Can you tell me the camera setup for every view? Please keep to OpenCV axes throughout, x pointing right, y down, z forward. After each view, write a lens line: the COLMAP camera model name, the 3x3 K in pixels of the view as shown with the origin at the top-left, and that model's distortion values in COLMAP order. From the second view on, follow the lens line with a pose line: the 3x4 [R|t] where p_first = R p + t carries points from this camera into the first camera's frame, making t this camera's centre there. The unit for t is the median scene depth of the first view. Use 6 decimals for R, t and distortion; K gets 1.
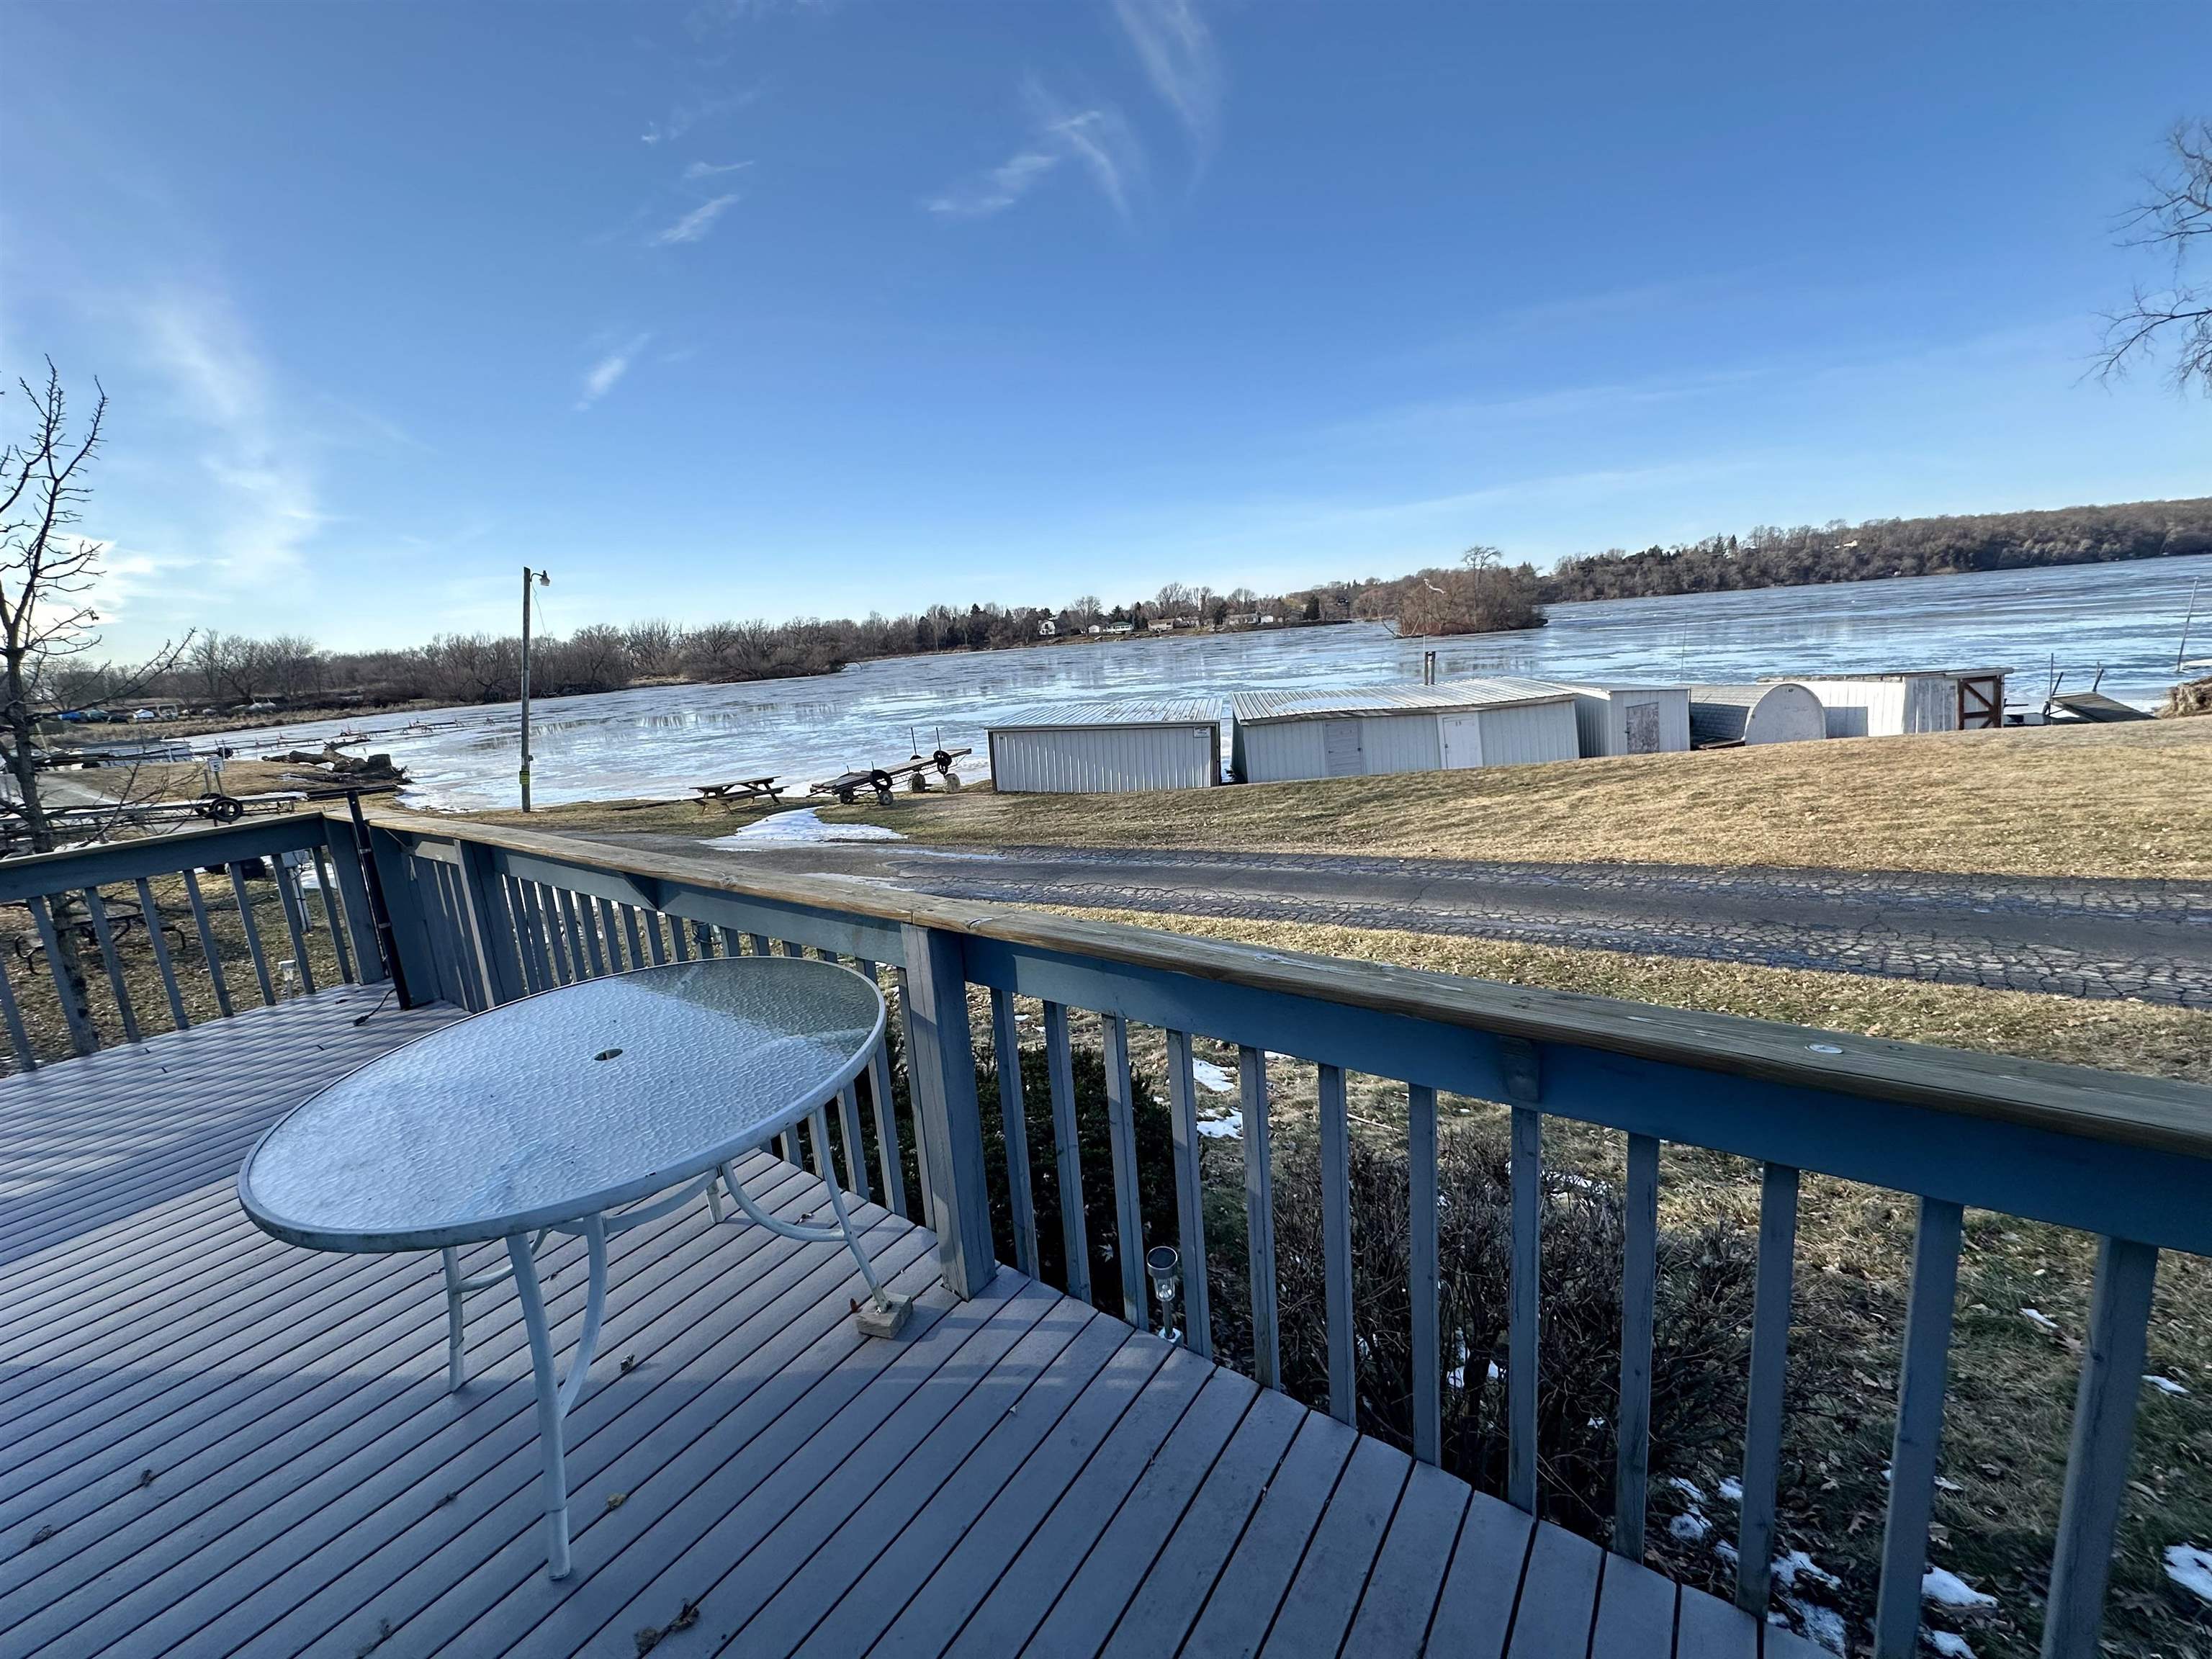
lens RADIAL K [[881.1, 0, 1102.1], [0, 881.1, 830.2], [0, 0, 1]] dist [-0.002698, 0.000162]
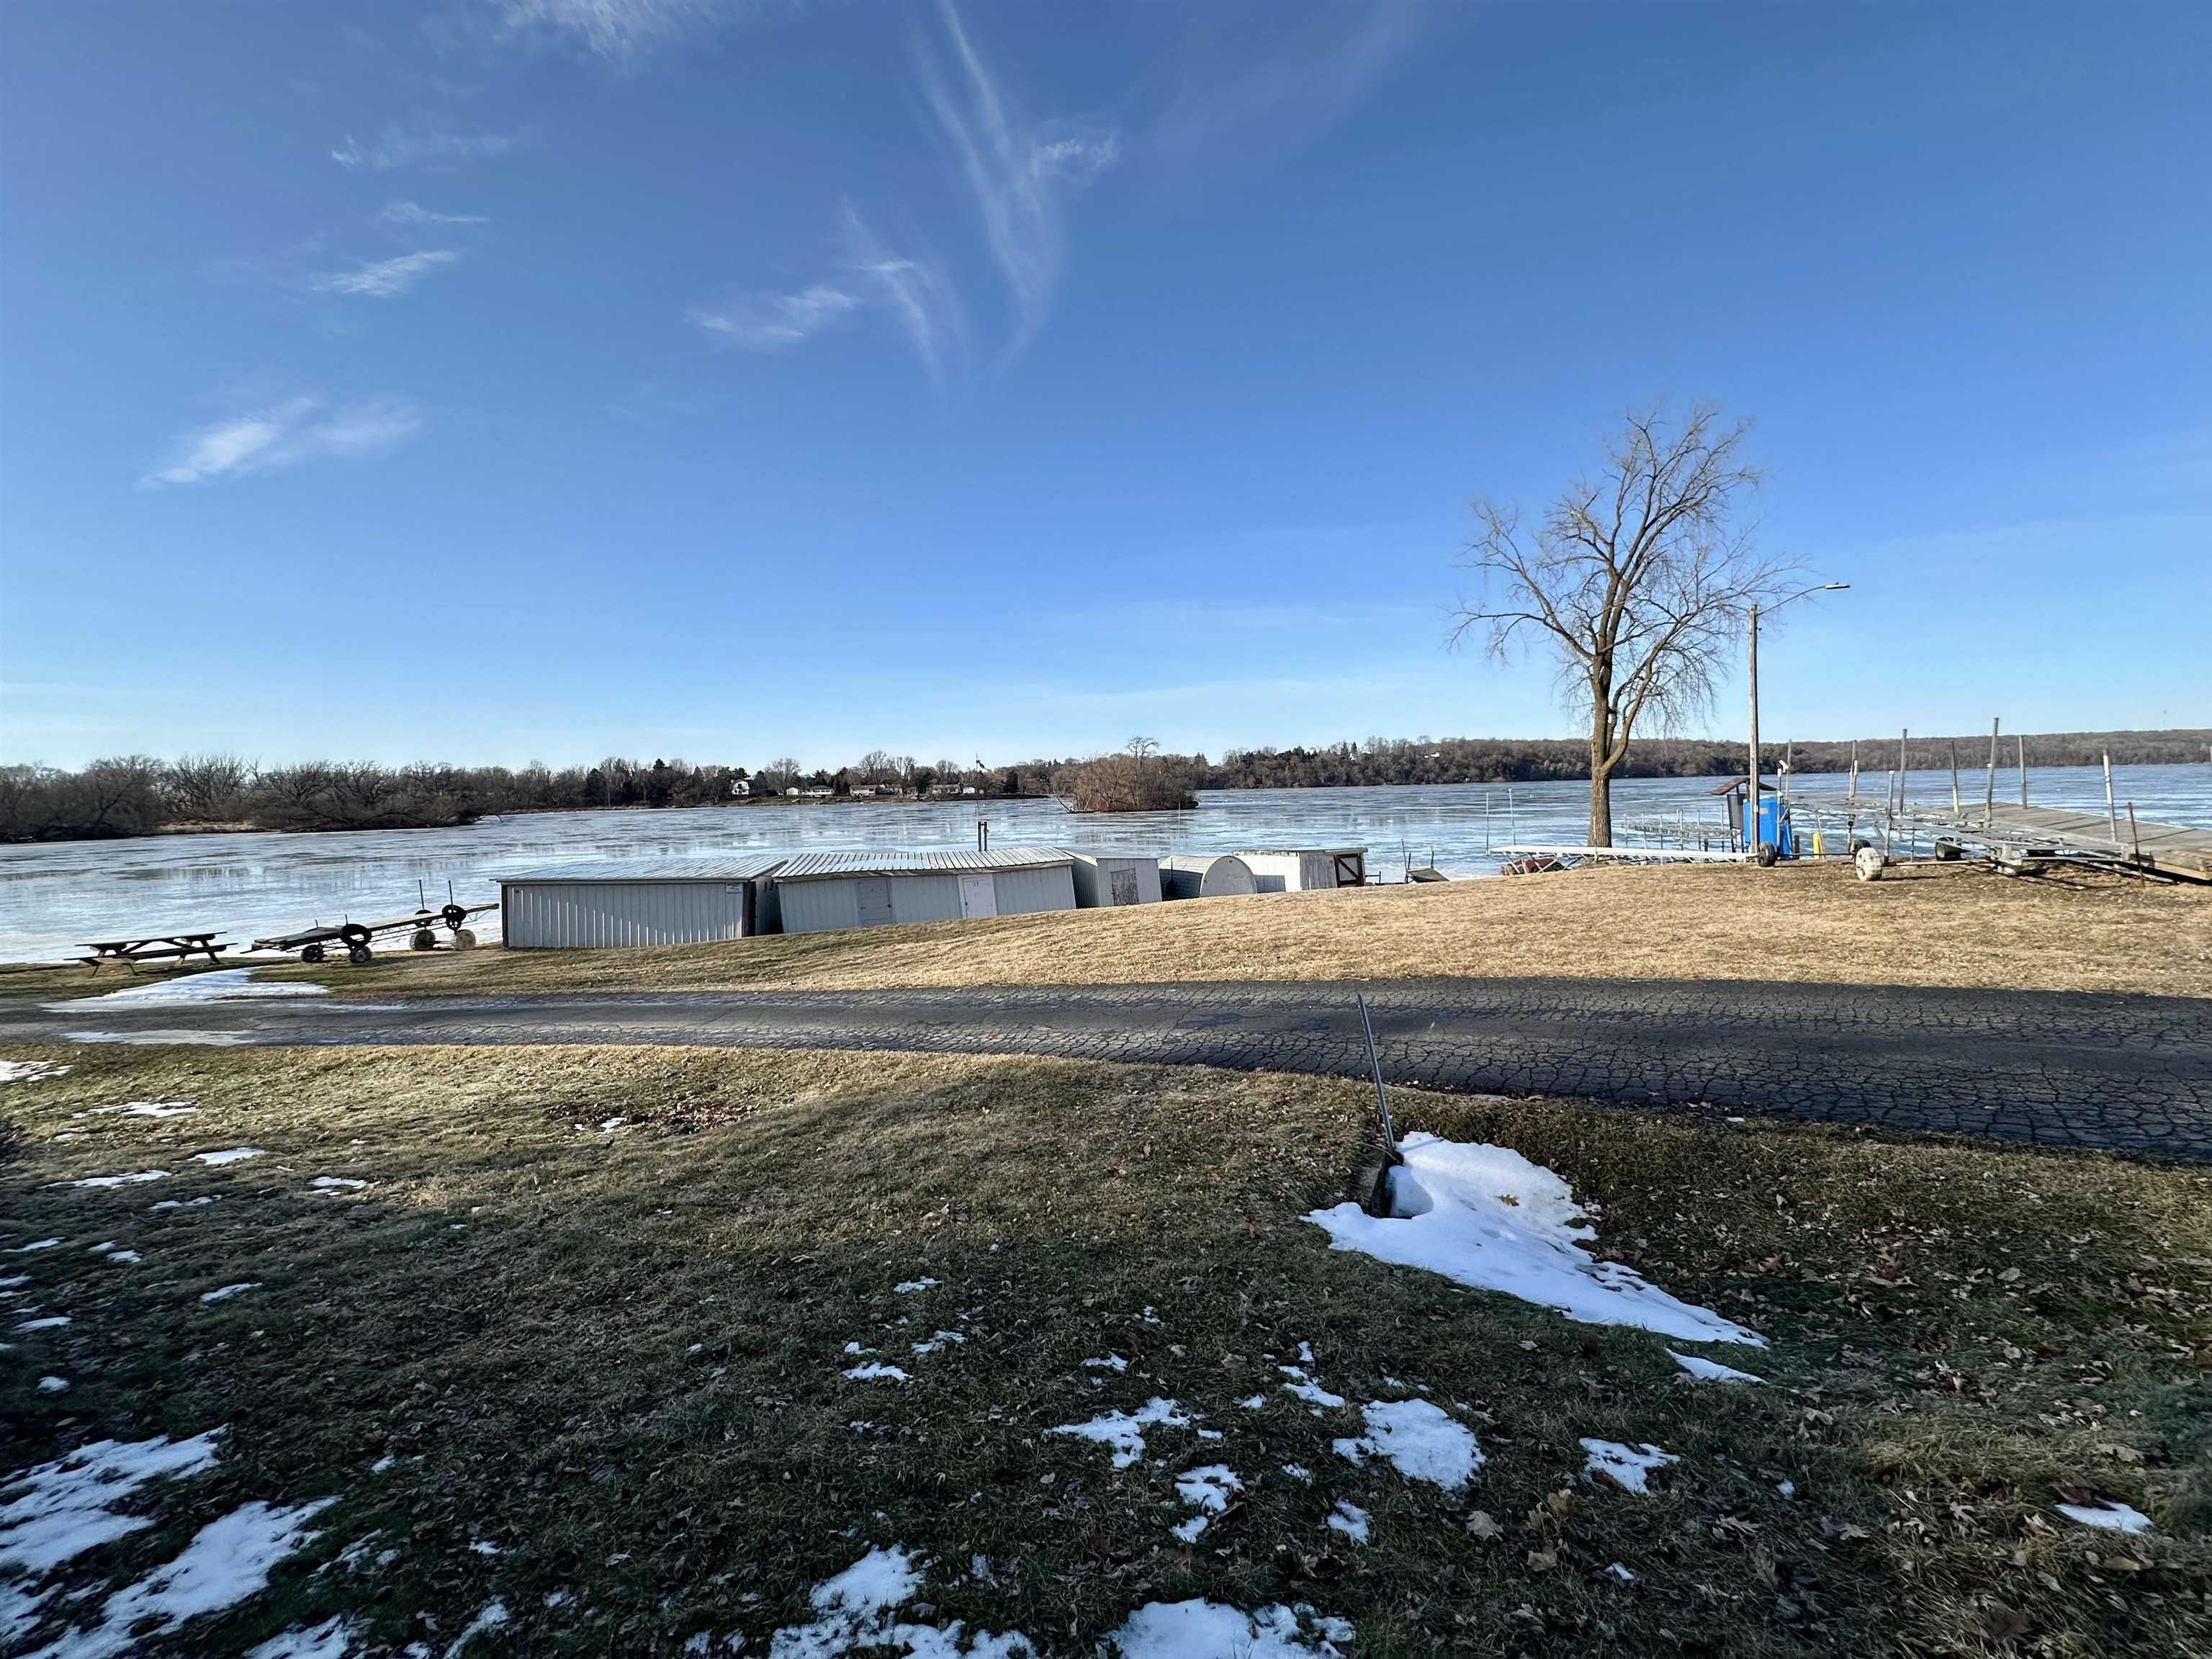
lens RADIAL K [[881.1, 0, 1102.1], [0, 881.1, 830.2], [0, 0, 1]] dist [-0.002698, 0.000162]
pose [[0.948165, 0.035292, 0.315813, 0.042982], [0.024733, 0.982604, -0.184061, 0.005158], [-0.316815, 0.182331, 0.930797, -0.025802]]
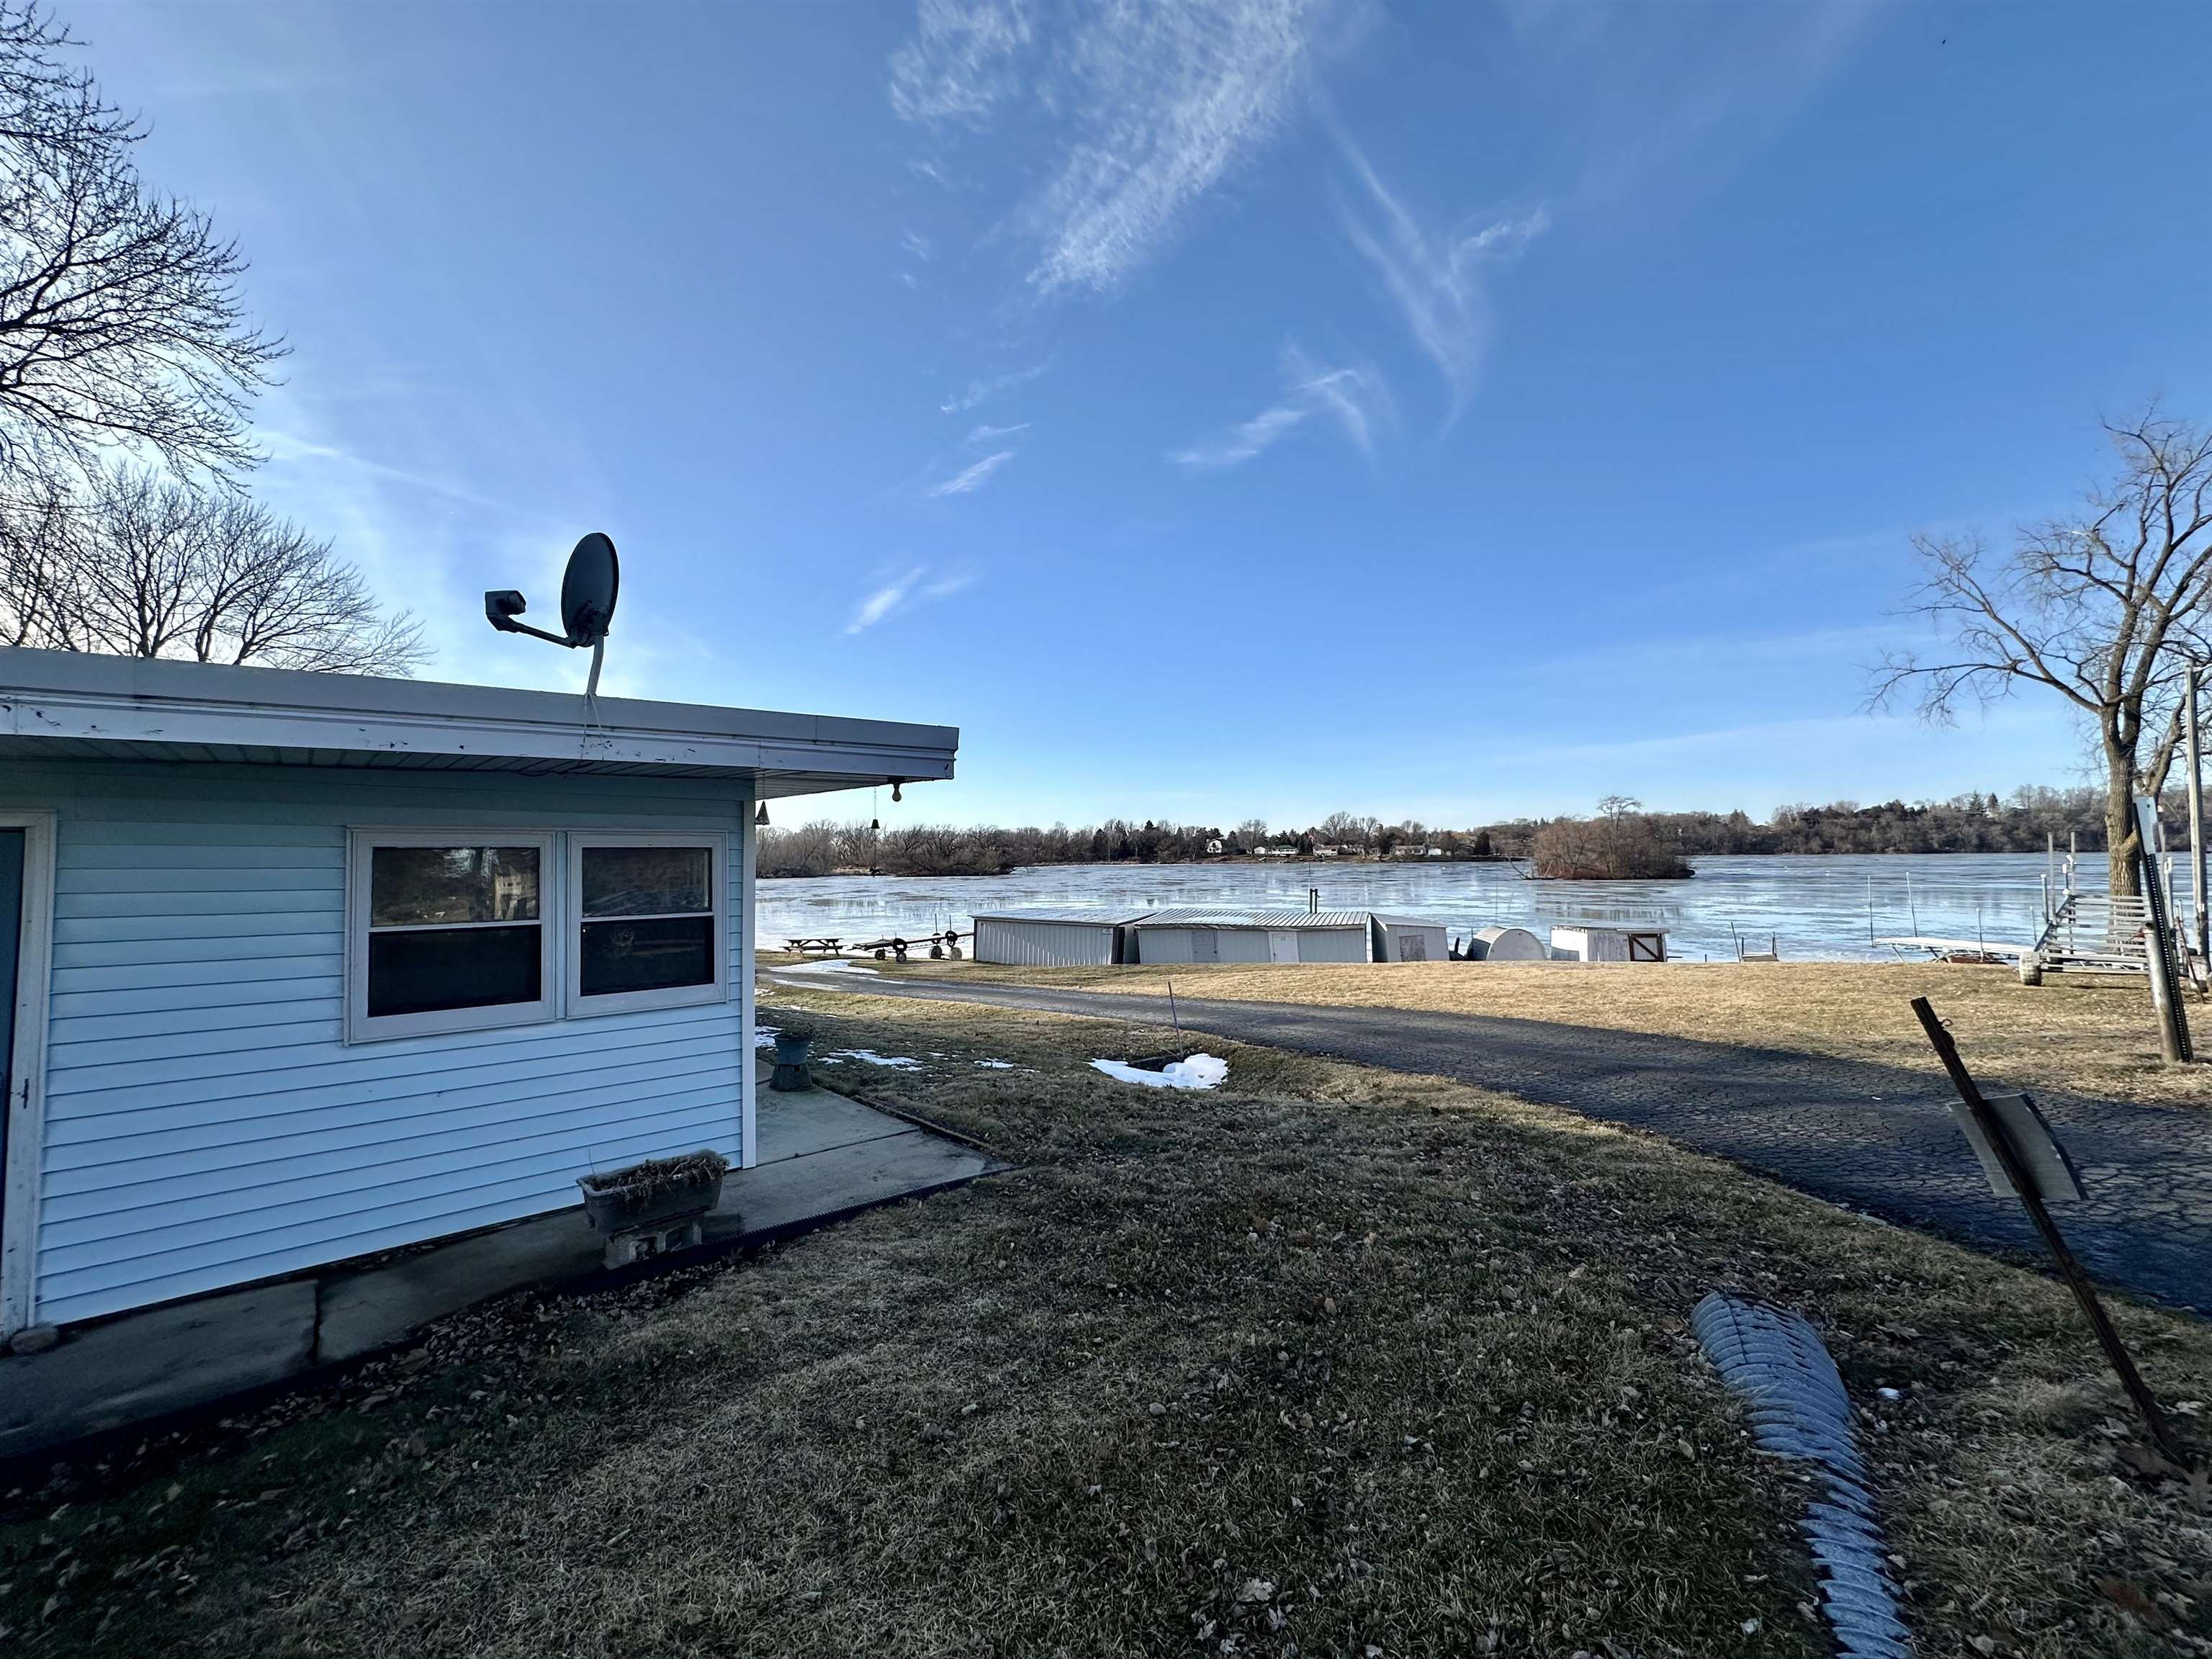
lens RADIAL K [[875.0, 0, 1101.4], [0, 875.0, 830.5], [0, 0, 1]] dist [-0.004348, 0.000296]
pose [[0.976825, 0.058318, -0.205942, 0.086498], [-0.105742, 0.968037, -0.227427, 0.012850], [0.186097, 0.243933, 0.951769, -0.092625]]
